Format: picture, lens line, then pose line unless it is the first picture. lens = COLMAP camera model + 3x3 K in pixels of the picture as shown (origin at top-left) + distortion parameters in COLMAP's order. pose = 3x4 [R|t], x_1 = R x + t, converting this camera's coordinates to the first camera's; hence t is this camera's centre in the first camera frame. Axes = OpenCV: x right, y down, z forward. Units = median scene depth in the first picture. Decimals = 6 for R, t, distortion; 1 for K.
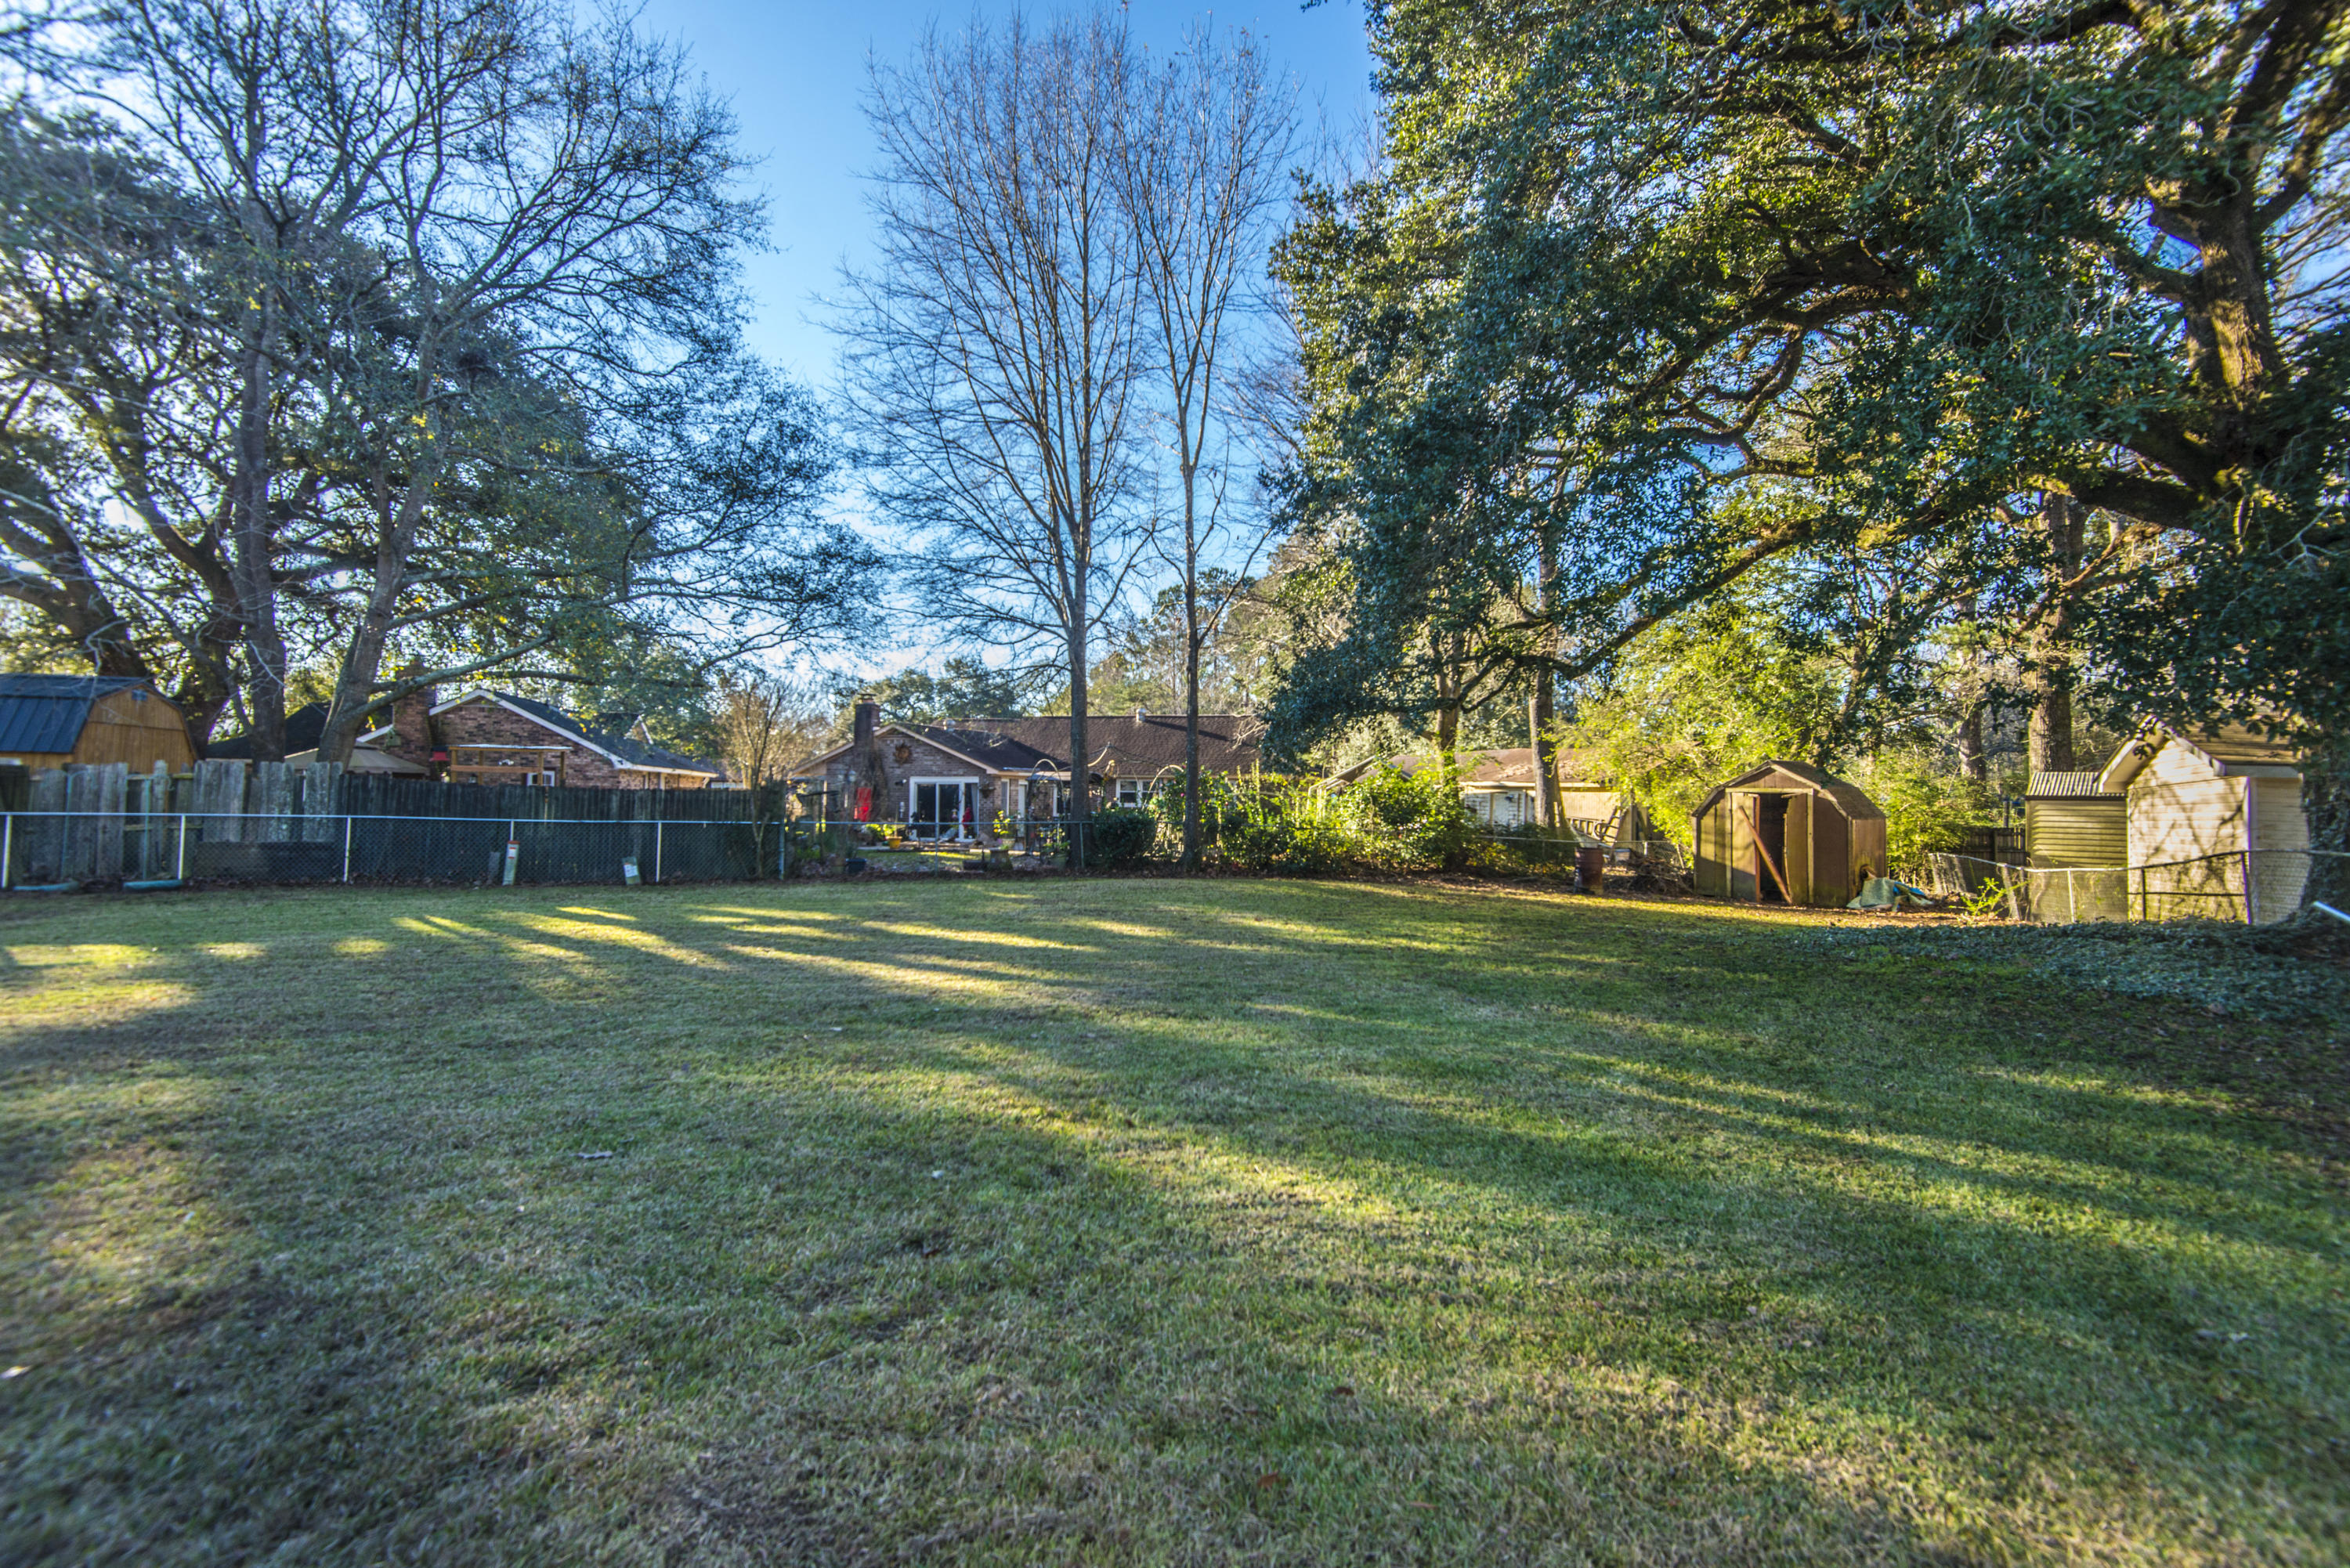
lens RADIAL K [[1065.4, 0, 1162.6], [0, 1065.4, 778.8], [0, 0, 1]] dist [0.018461, -0.011790]
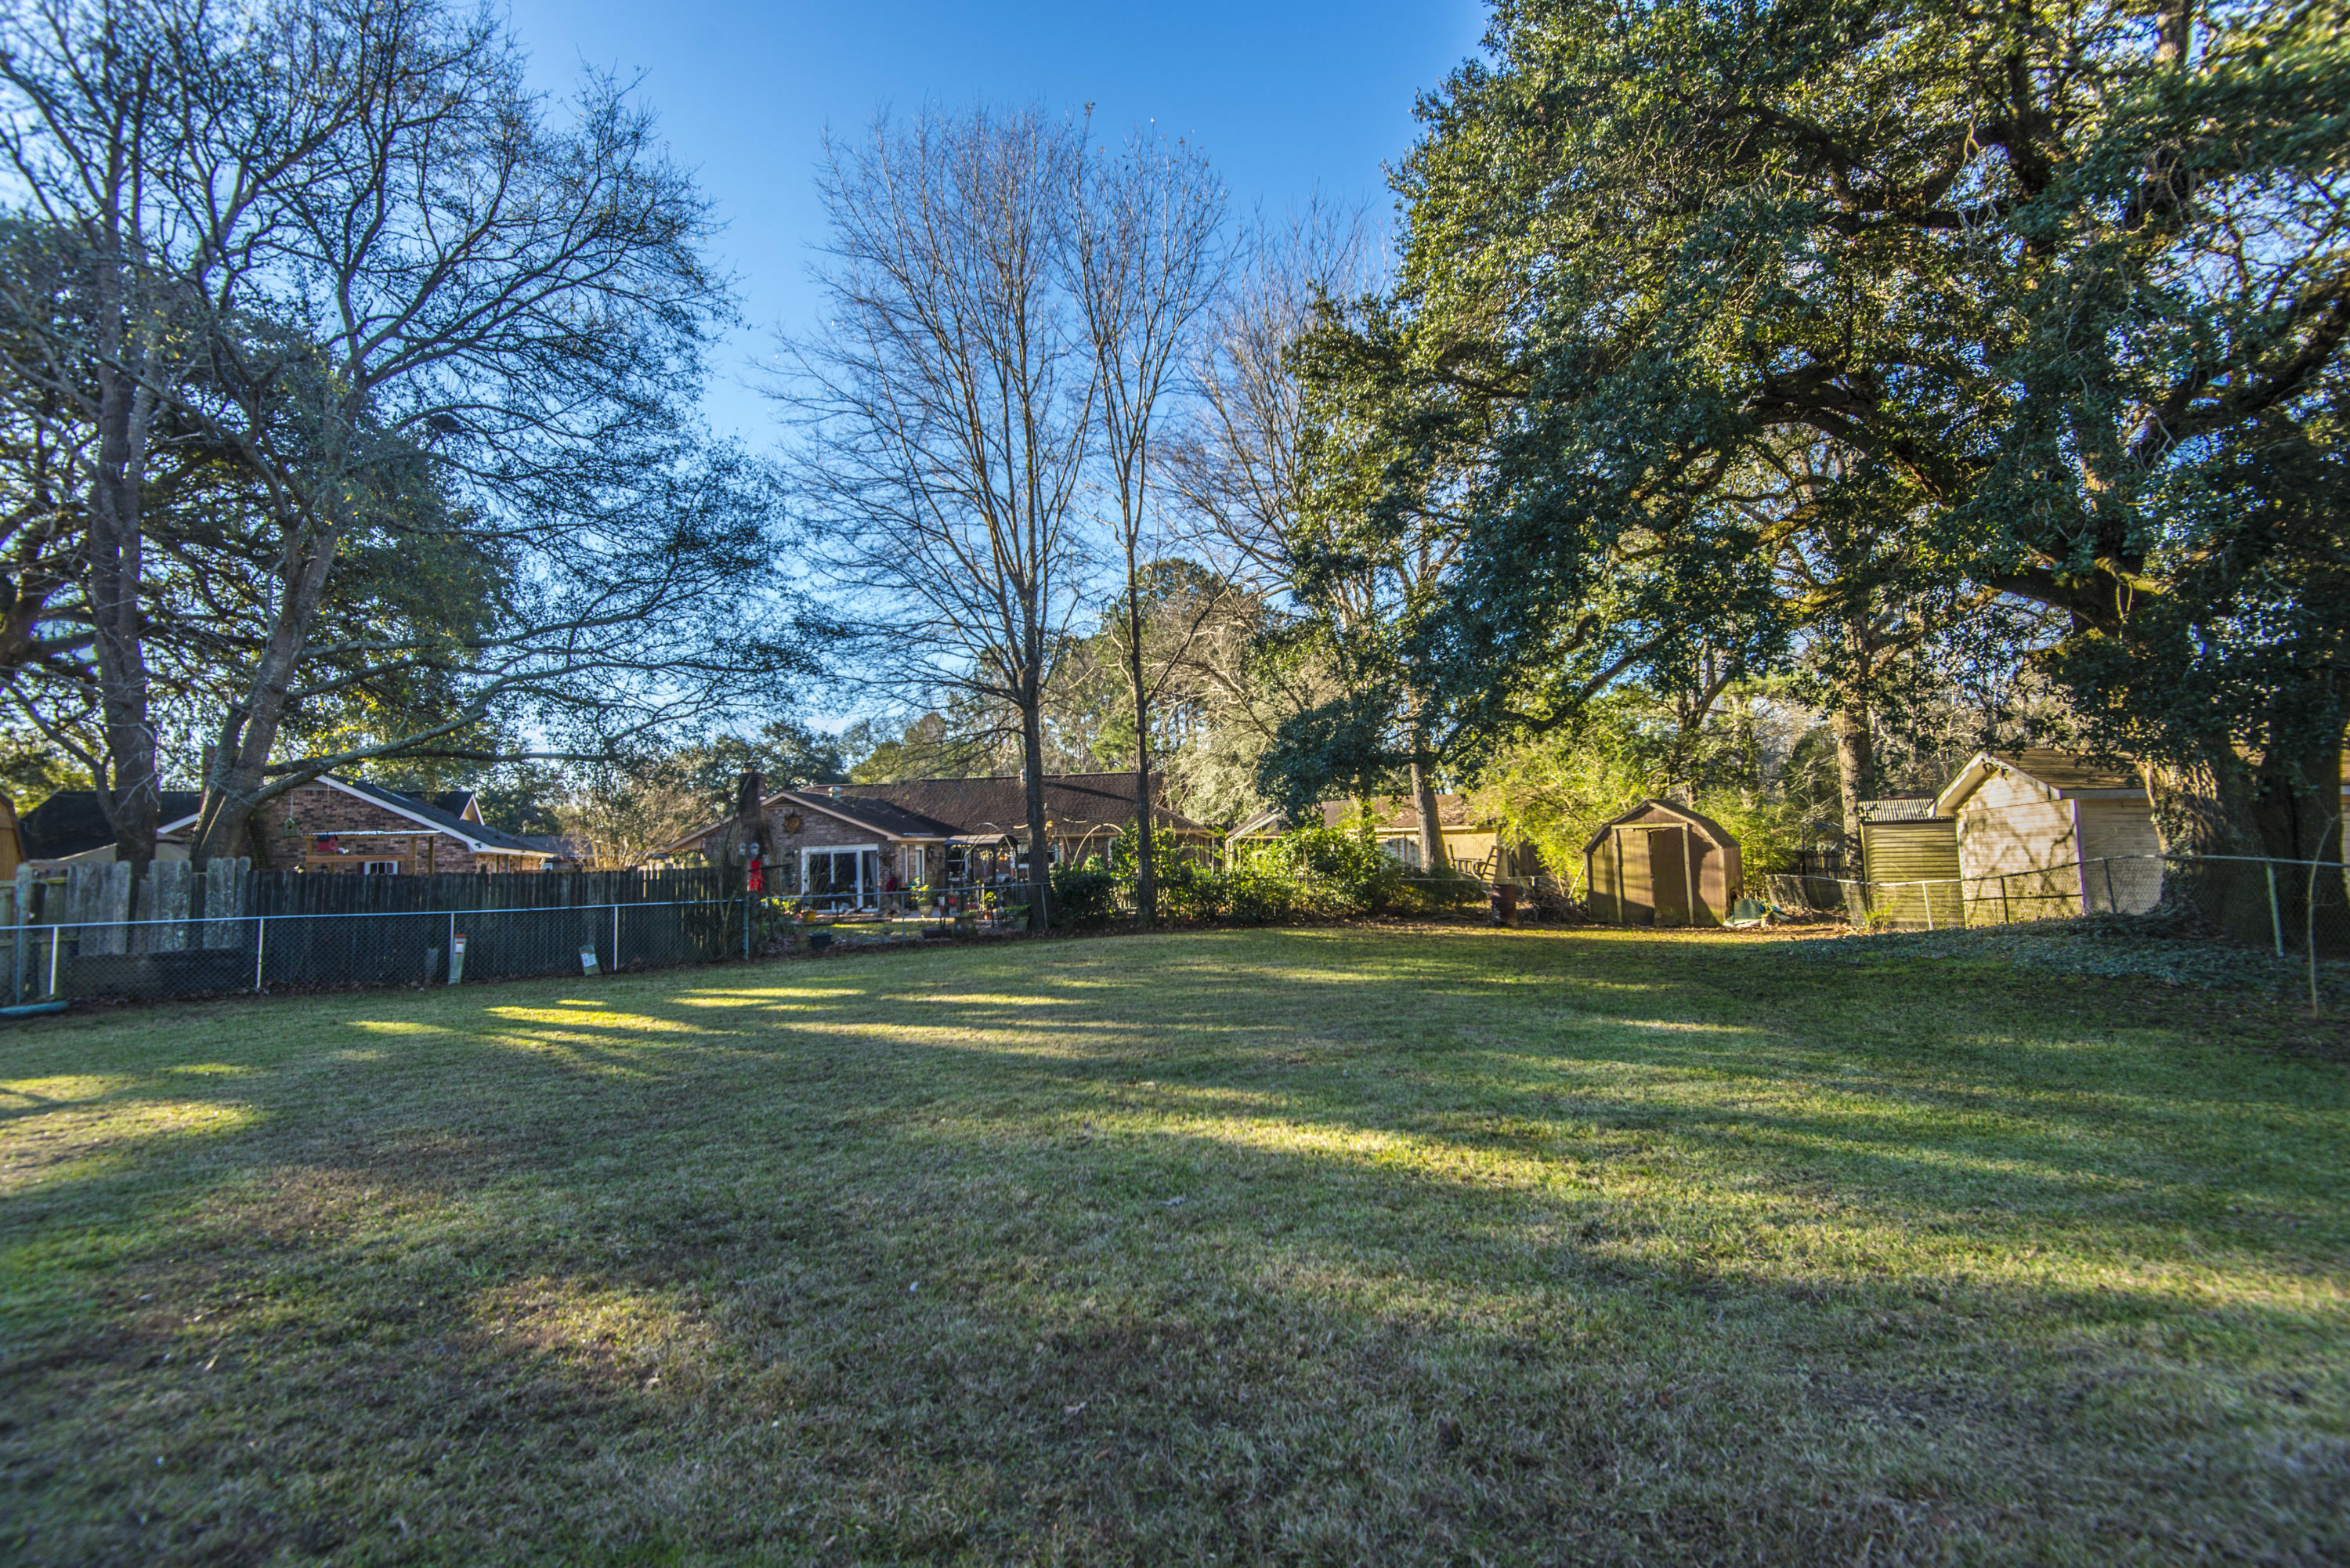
lens RADIAL K [[1065.4, 0, 1181.5], [0, 1065.4, 774.0], [0, 0, 1]] dist [0.018461, -0.011790]
pose [[0.982155, -0.030234, 0.185627, -0.121310], [0.040778, 0.997748, -0.053249, -0.003803], [-0.183599, 0.059868, 0.981176, -0.015438]]
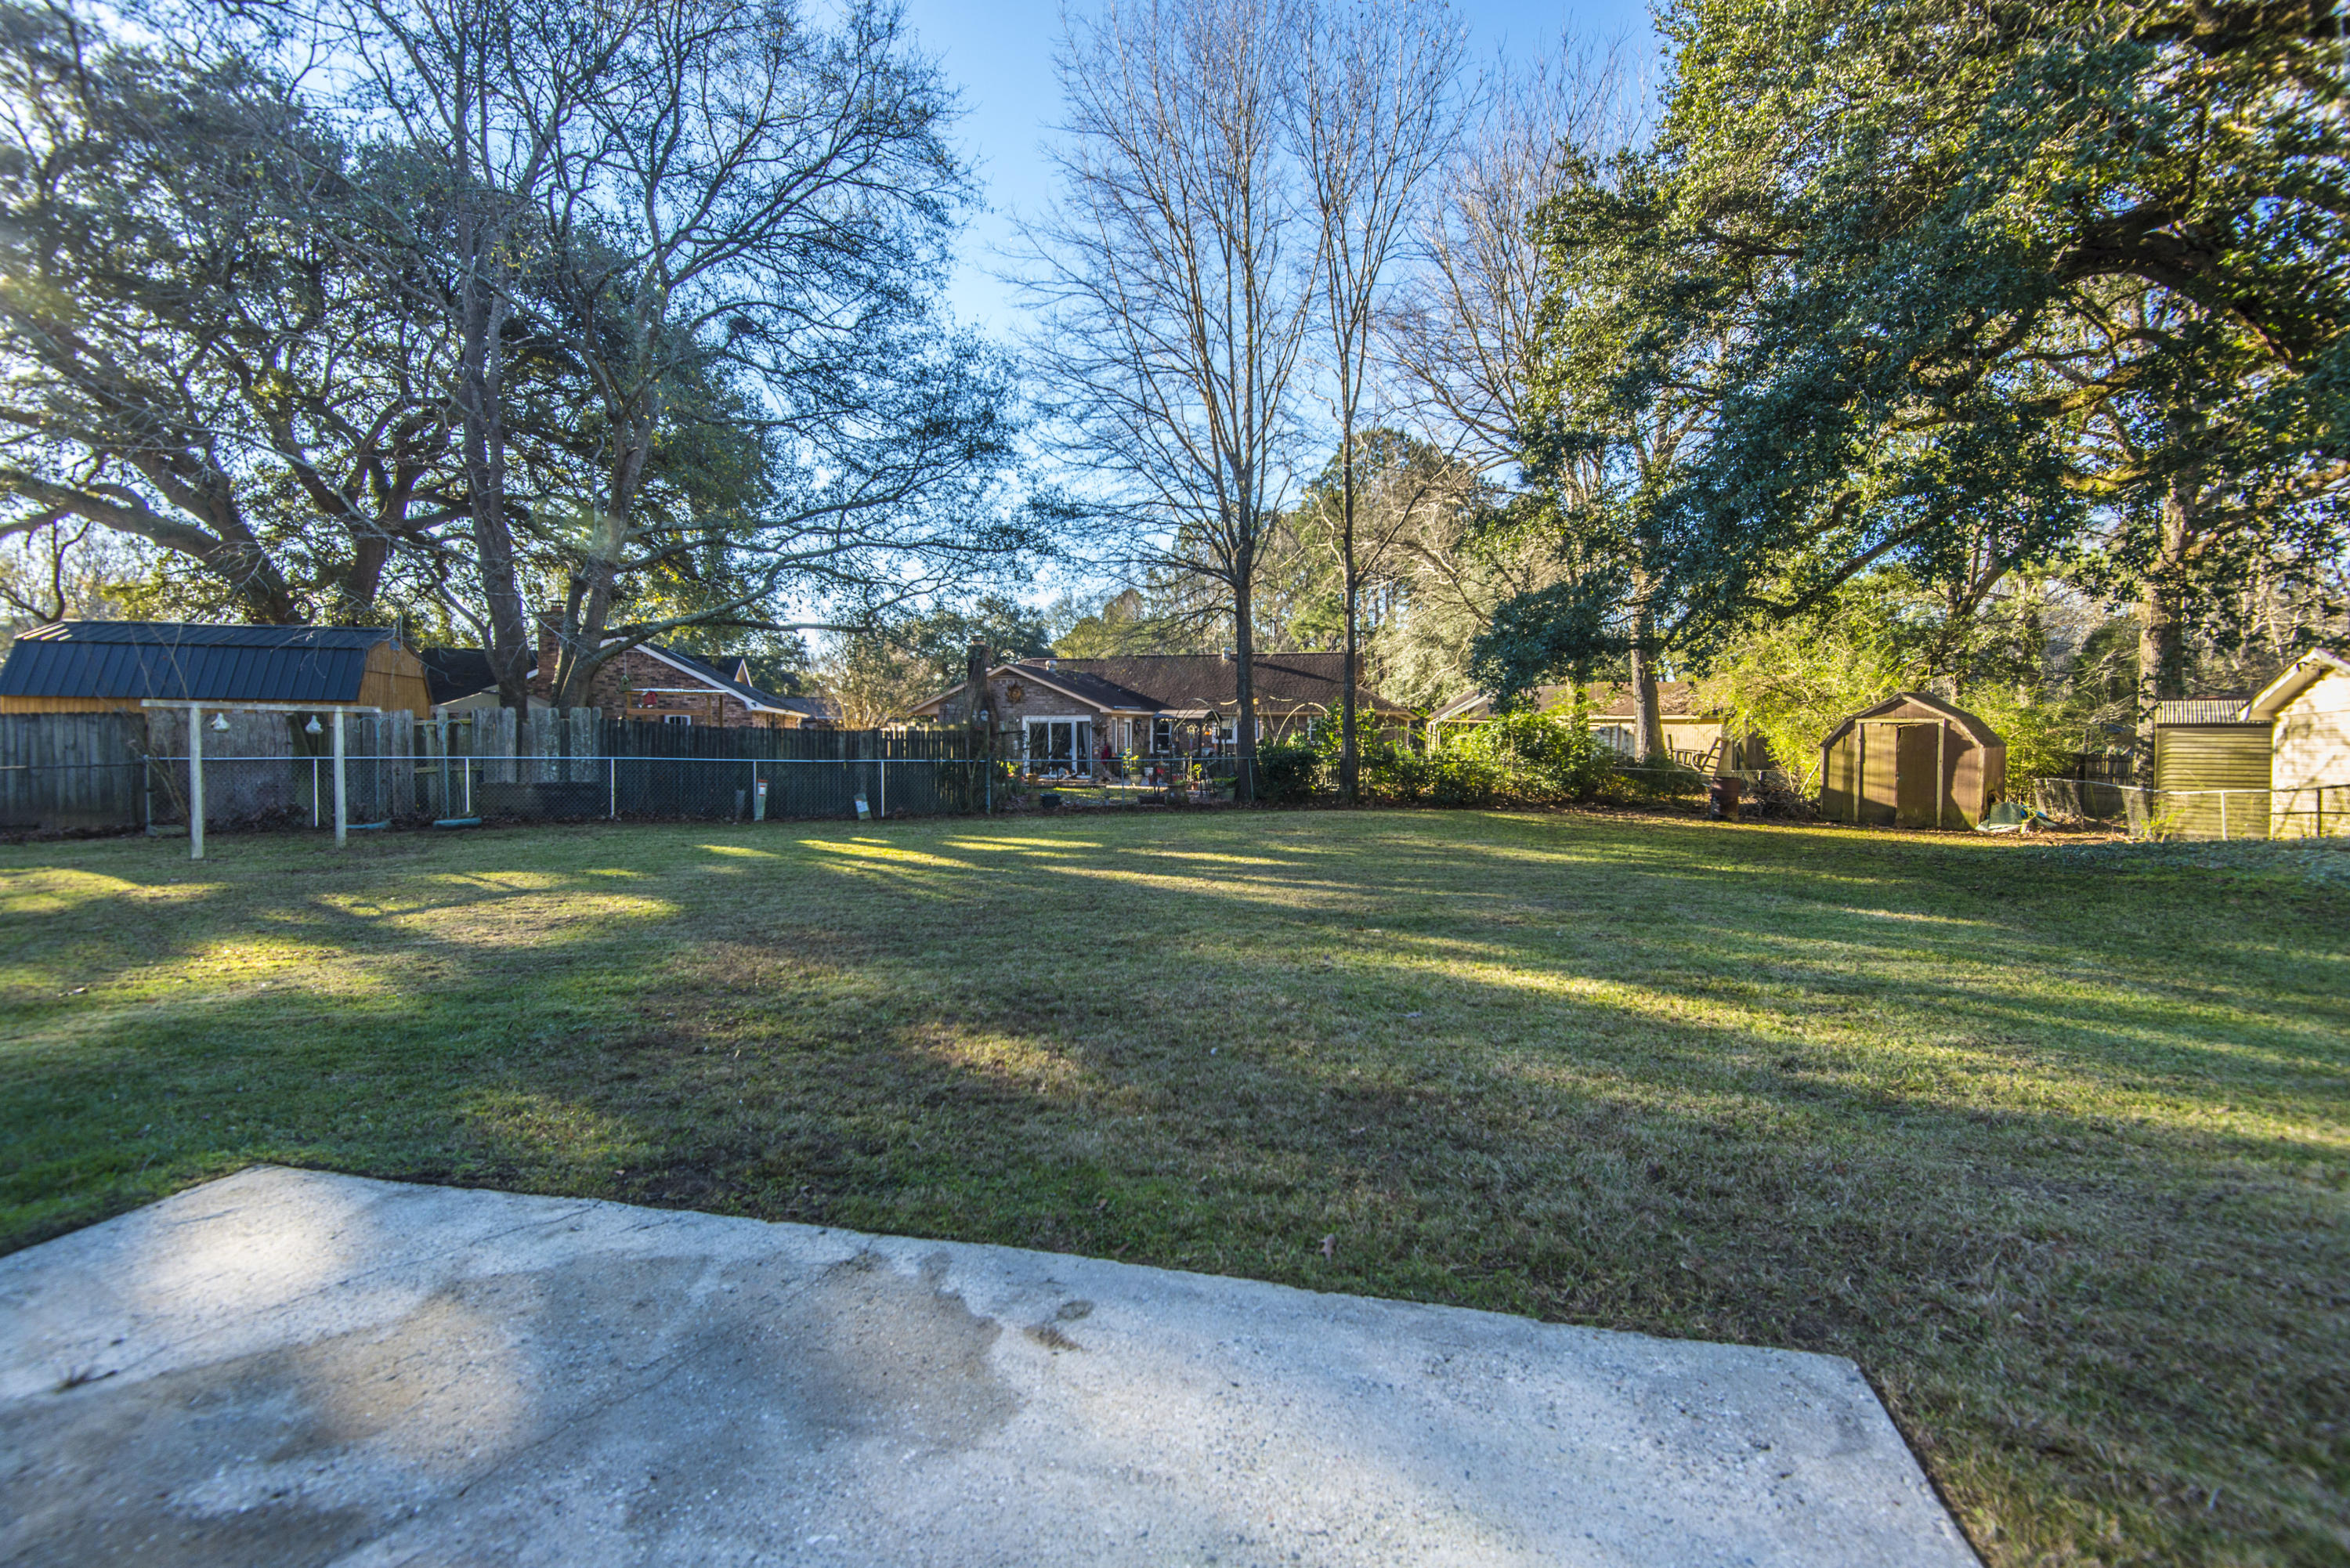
lens RADIAL K [[1065.4, 0, 1176.6], [0, 1065.4, 775.4], [0, 0, 1]] dist [0.018461, -0.011790]
pose [[0.999957, -0.009253, 0.000362, -0.139652], [0.009218, 0.998330, 0.057020, -0.002527], [-0.000889, -0.057014, 0.998373, -0.048582]]
